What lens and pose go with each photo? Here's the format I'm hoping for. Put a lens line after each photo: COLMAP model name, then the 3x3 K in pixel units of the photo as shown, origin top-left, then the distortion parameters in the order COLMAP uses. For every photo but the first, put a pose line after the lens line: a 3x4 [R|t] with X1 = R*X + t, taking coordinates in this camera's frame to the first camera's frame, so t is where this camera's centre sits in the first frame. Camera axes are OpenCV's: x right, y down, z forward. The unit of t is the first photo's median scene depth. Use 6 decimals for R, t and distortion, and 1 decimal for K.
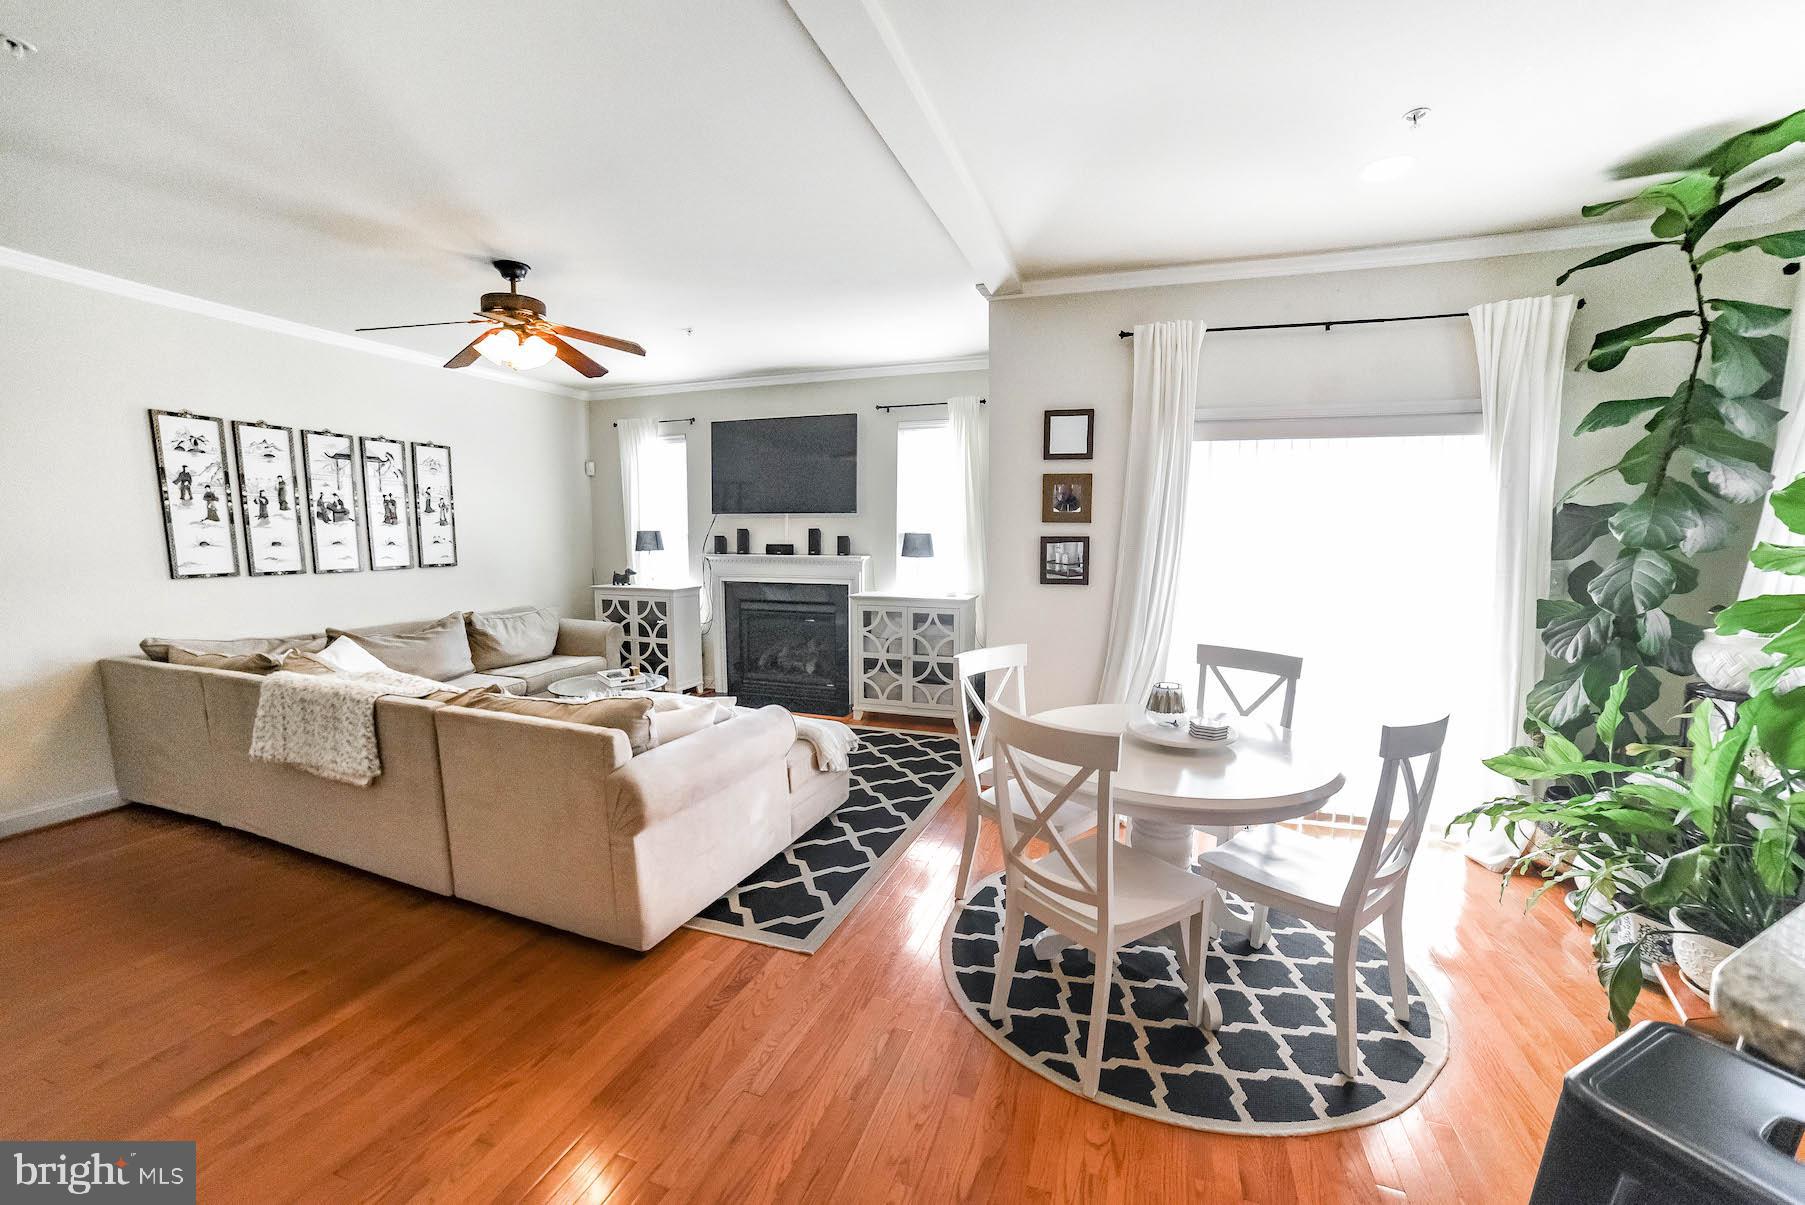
lens RADIAL K [[710.8, 0, 906.1], [0, 710.8, 618.3], [0, 0, 1]] dist [-0.015456, 0.000115]
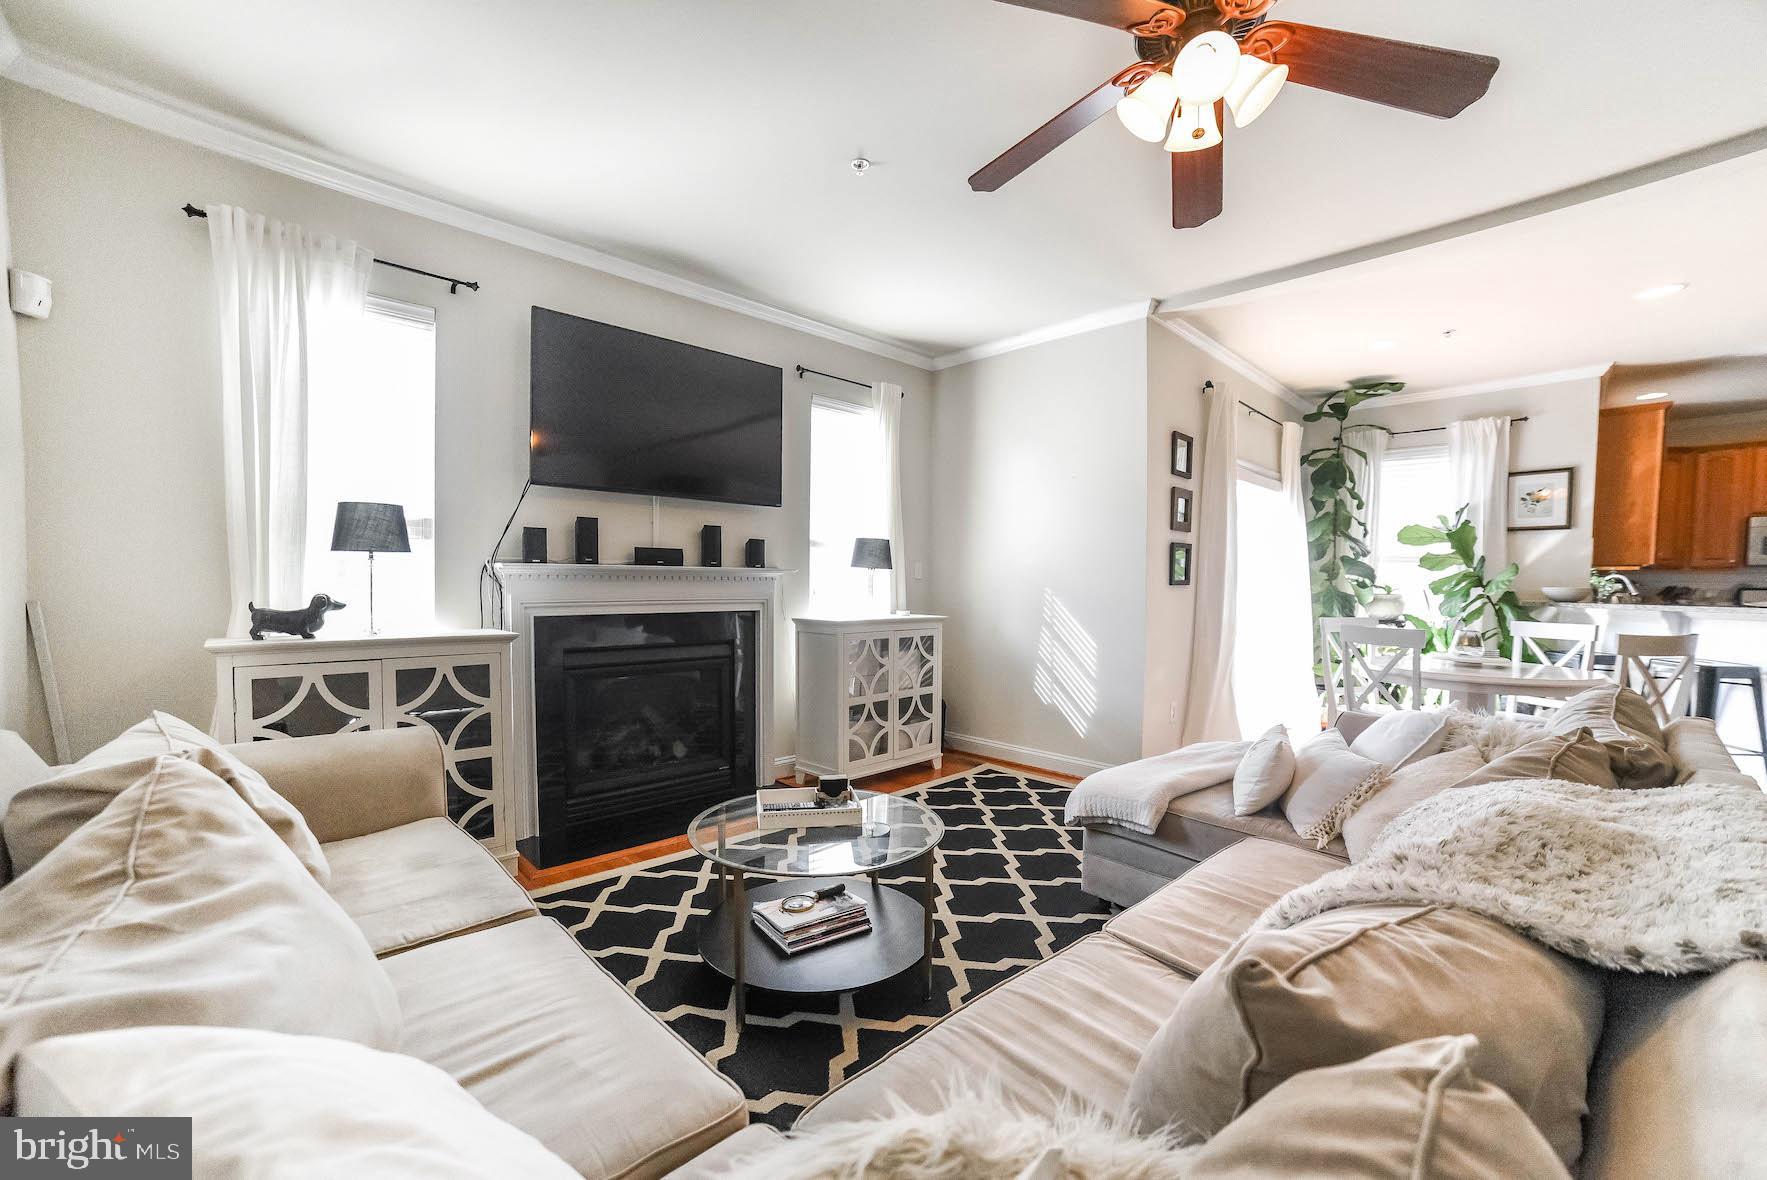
lens RADIAL K [[695.8, 0, 887.1], [0, 695.8, 605.5], [0, 0, 1]] dist [-0.015456, 0.000115]
pose [[0.476278, -0.030889, 0.878752, -0.605427], [0.097338, 0.995093, -0.017778, -0.027747], [-0.873890, 0.094004, 0.476948, 0.563493]]
